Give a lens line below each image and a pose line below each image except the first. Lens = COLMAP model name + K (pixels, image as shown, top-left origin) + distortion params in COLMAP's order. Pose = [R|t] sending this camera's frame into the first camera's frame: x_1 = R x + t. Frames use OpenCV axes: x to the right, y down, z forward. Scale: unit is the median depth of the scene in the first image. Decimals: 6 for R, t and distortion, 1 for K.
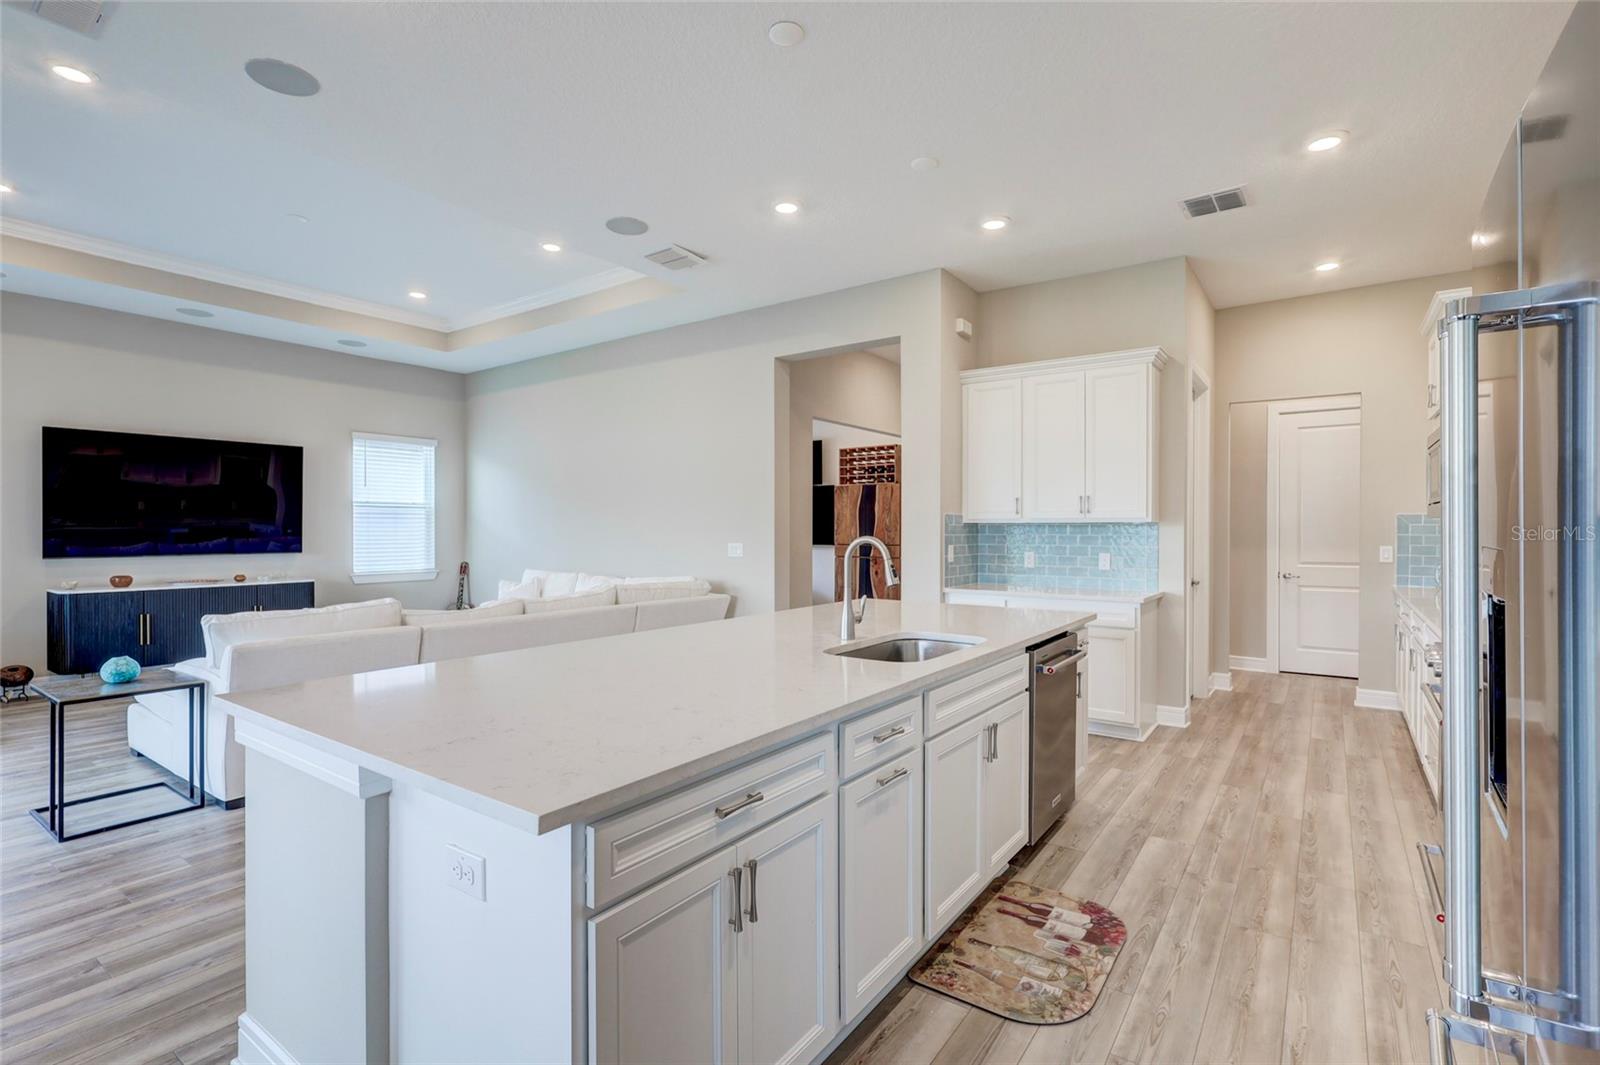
lens RADIAL K [[741.9, 0, 803.5], [0, 741.9, 538.2], [0, 0, 1]] dist [-0.002969, 0.001917]
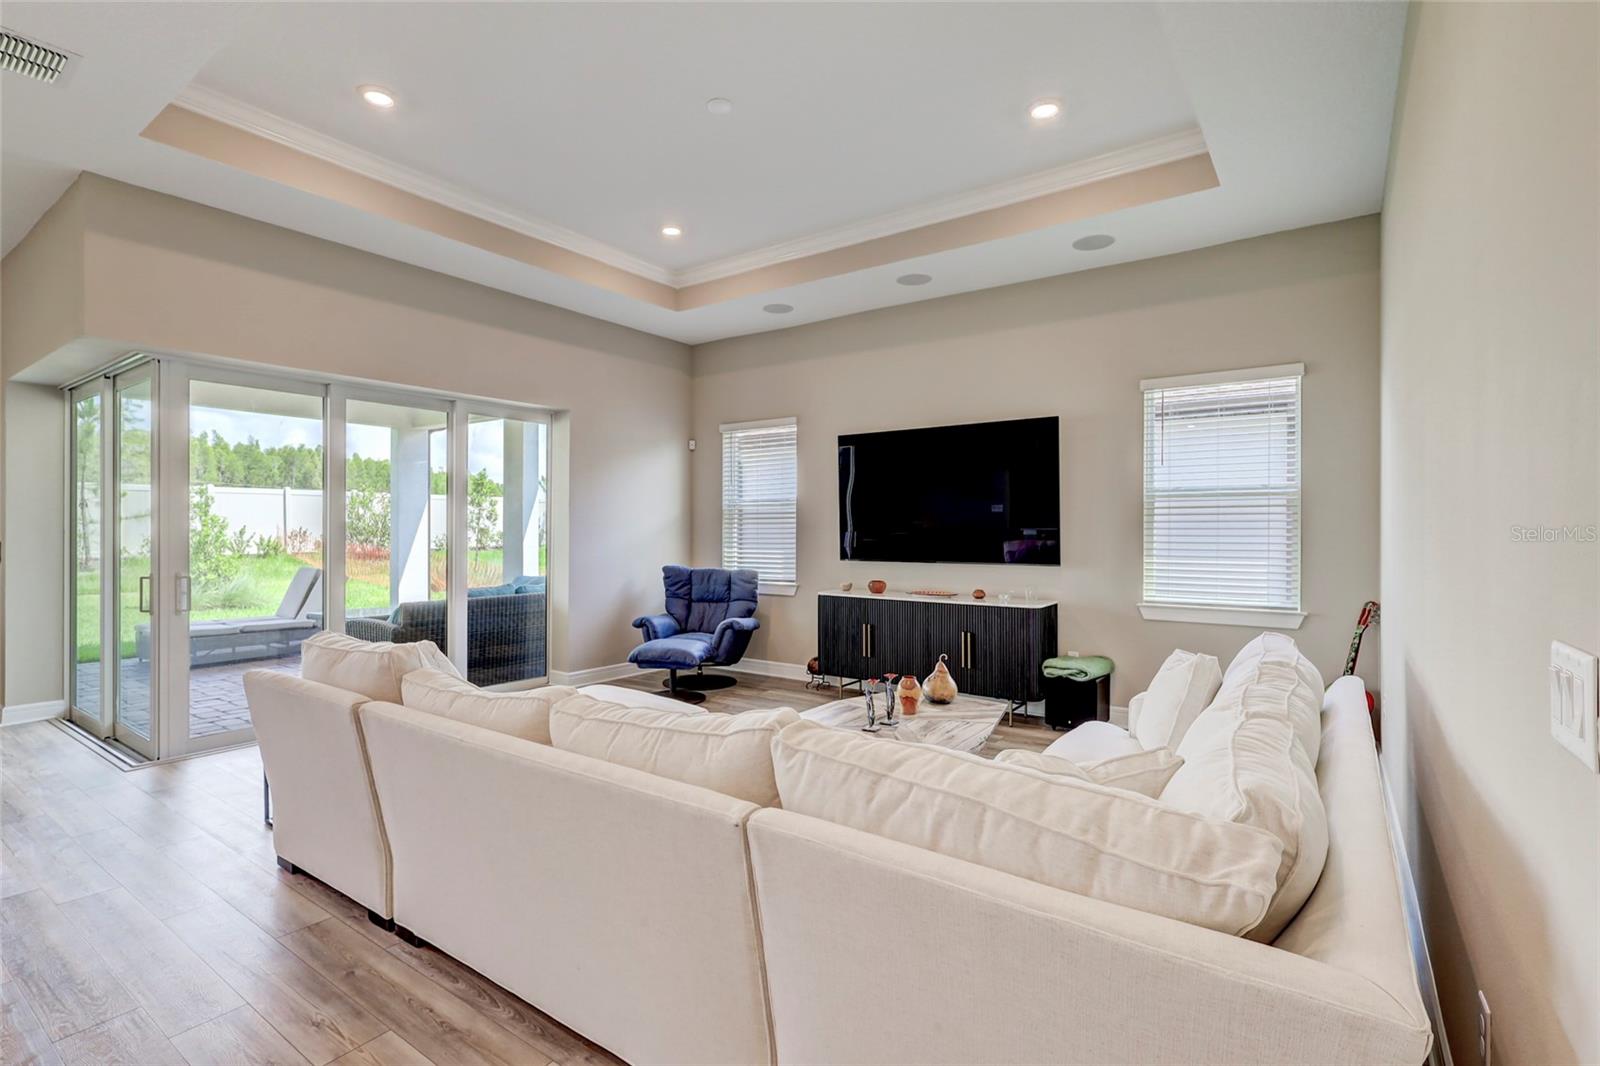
lens RADIAL K [[741.9, 0, 797.7], [0, 741.9, 537.6], [0, 0, 1]] dist [-0.002969, 0.001917]
pose [[0.001976, 0.005967, -0.999980, 0.042224], [-0.015011, 0.999870, 0.005937, -0.011080], [0.999885, 0.014999, 0.002066, 1.009179]]
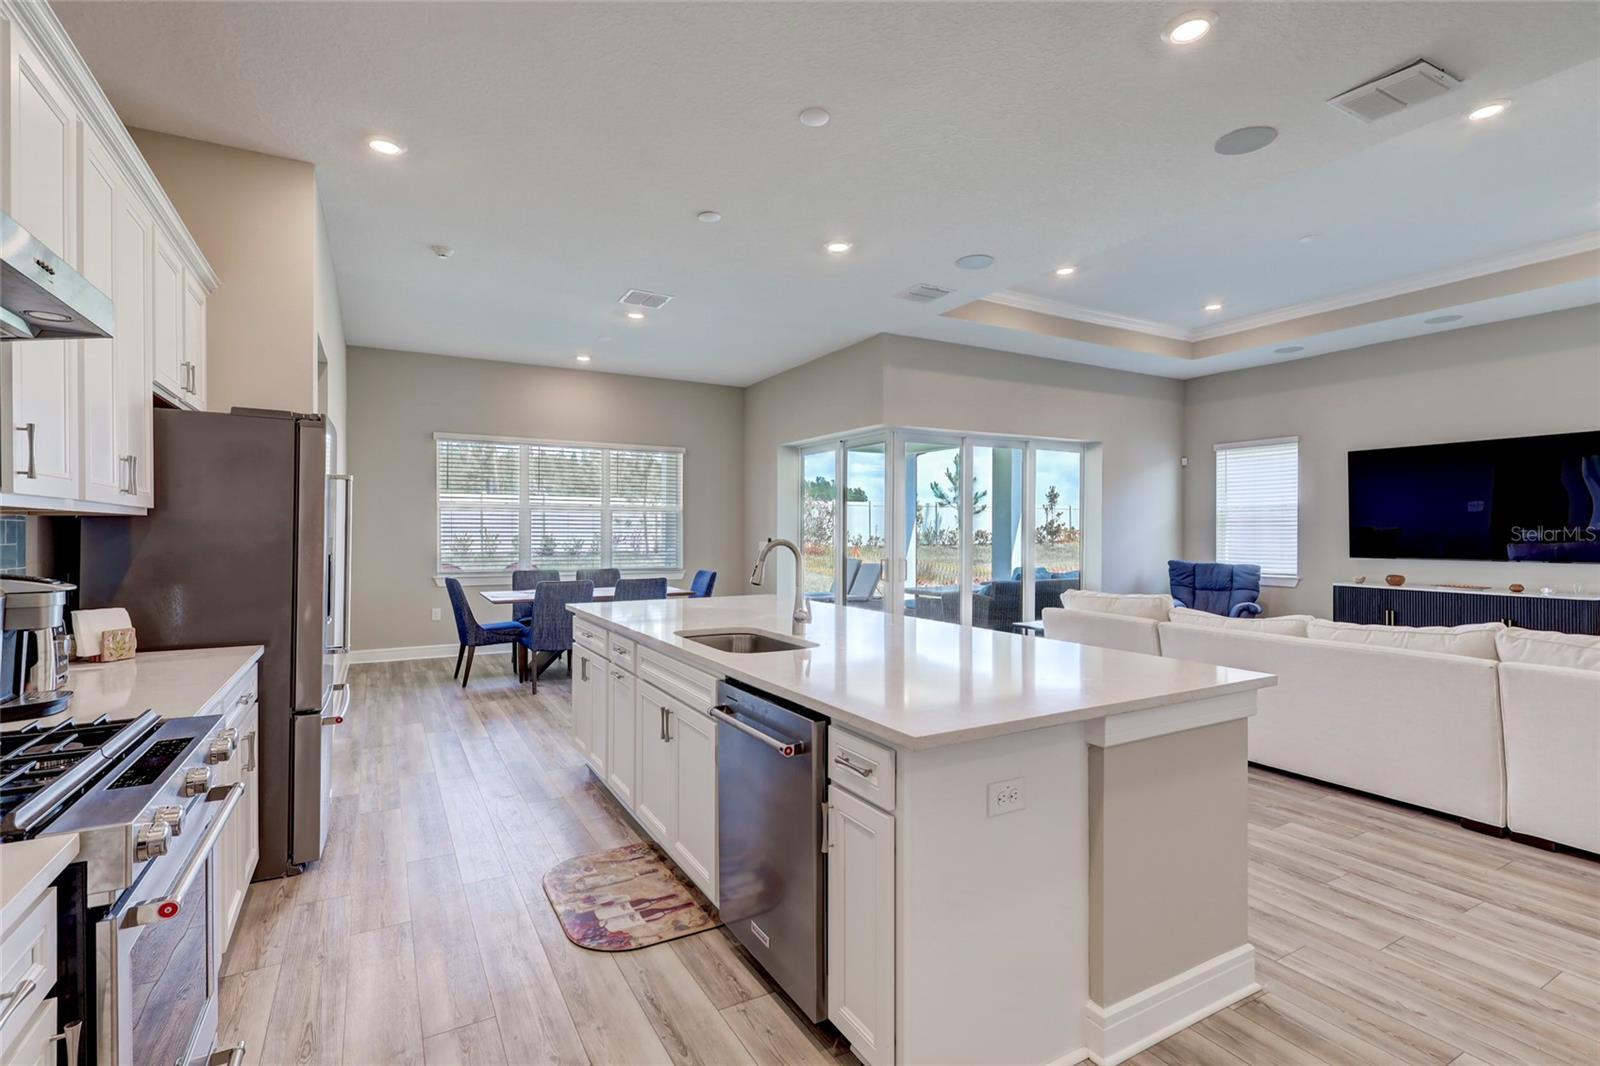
lens RADIAL K [[741.9, 0, 803.8], [0, 741.9, 526.9], [0, 0, 1]] dist [-0.002969, 0.001917]
pose [[-0.419770, -0.008321, -0.907592, 0.530805], [-0.012733, 0.999914, -0.003278, -0.008017], [0.907541, 0.010180, -0.419840, 0.743509]]
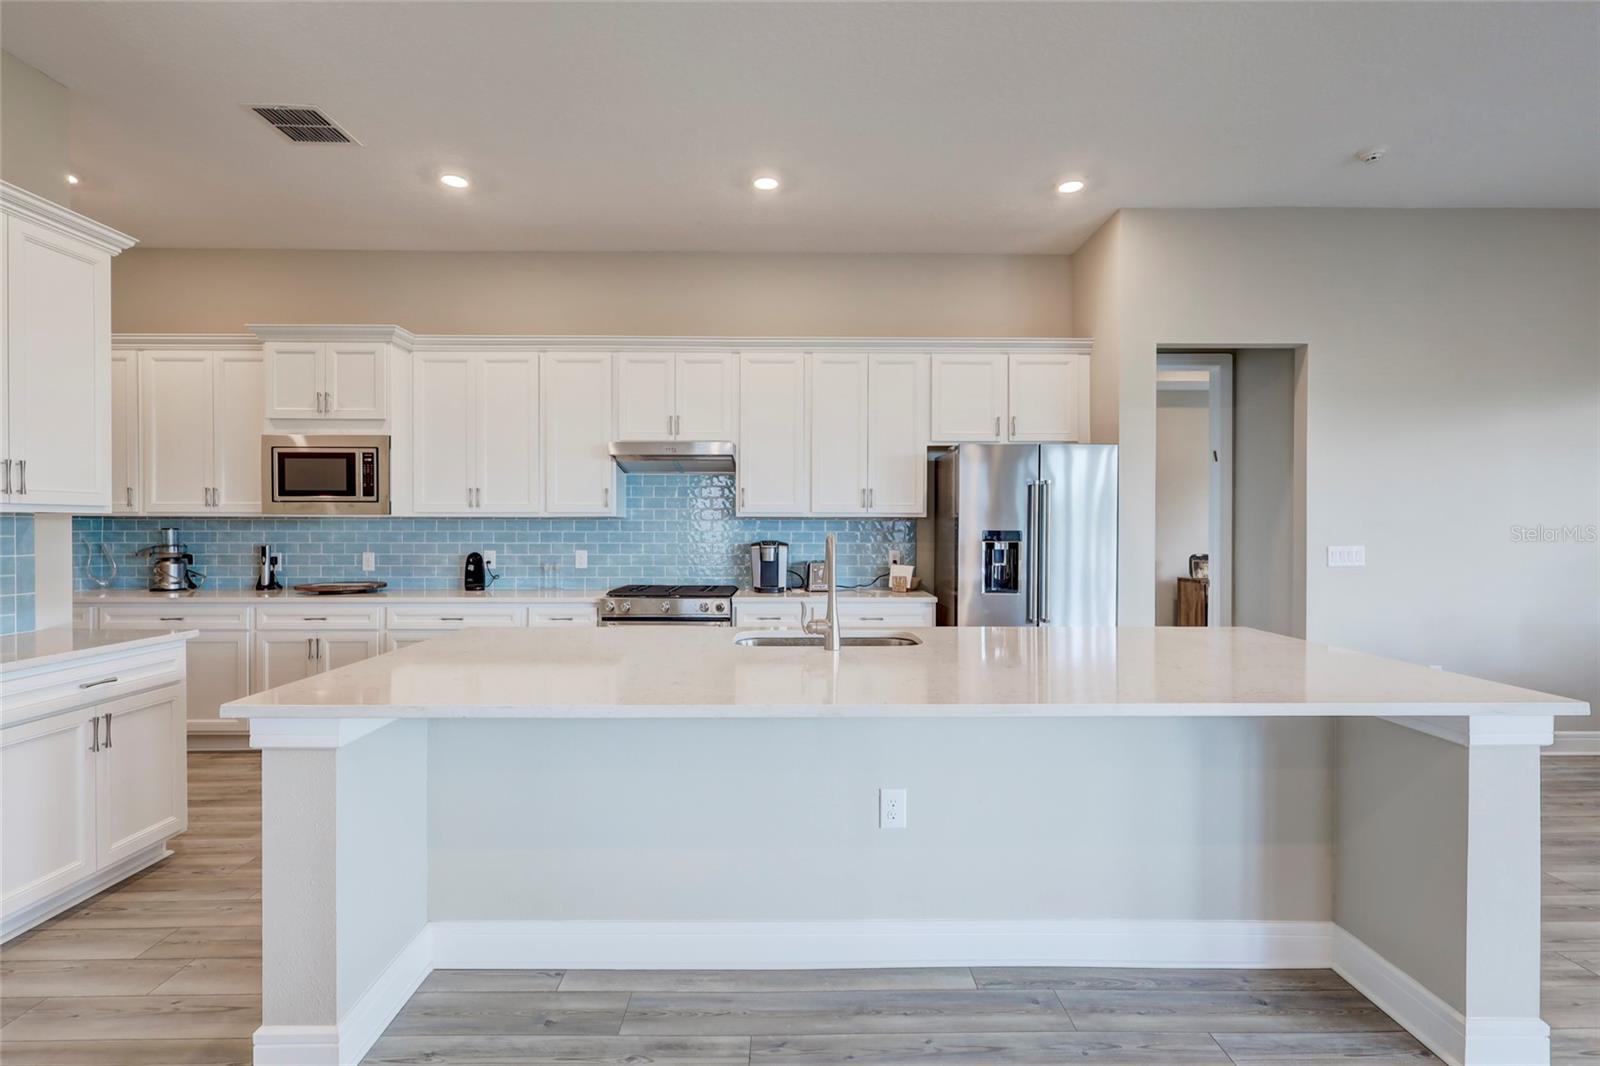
lens RADIAL K [[741.9, 0, 808.9], [0, 741.9, 531.1], [0, 0, 1]] dist [-0.002969, 0.001917]
pose [[-0.585546, -0.005071, 0.810623, -0.326191], [0.009102, 0.999876, 0.012830, -0.007989], [-0.810588, 0.014891, -0.585427, 0.774829]]
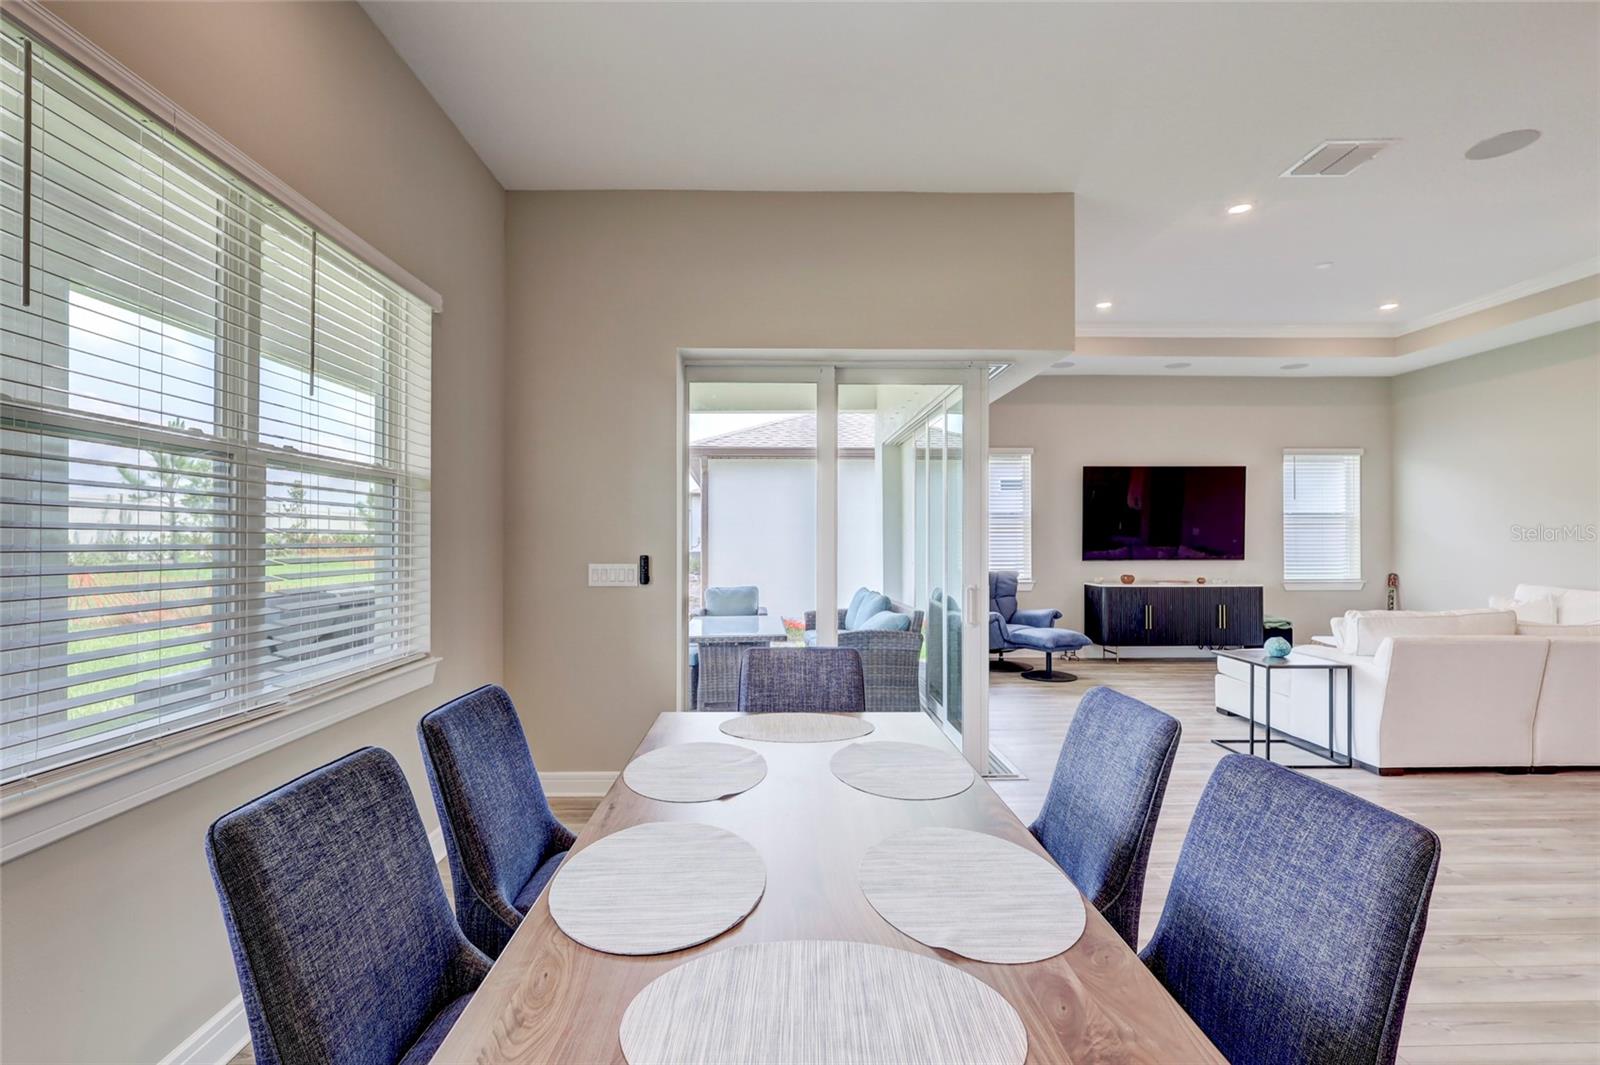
lens RADIAL K [[741.9, 0, 786.2], [0, 741.9, 532.1], [0, 0, 1]] dist [-0.002969, 0.001917]
pose [[0.588919, -0.009791, -0.808133, -0.237713], [-0.007967, 0.999808, -0.017919, 0.003173], [0.808153, 0.016991, 0.588728, -0.304346]]
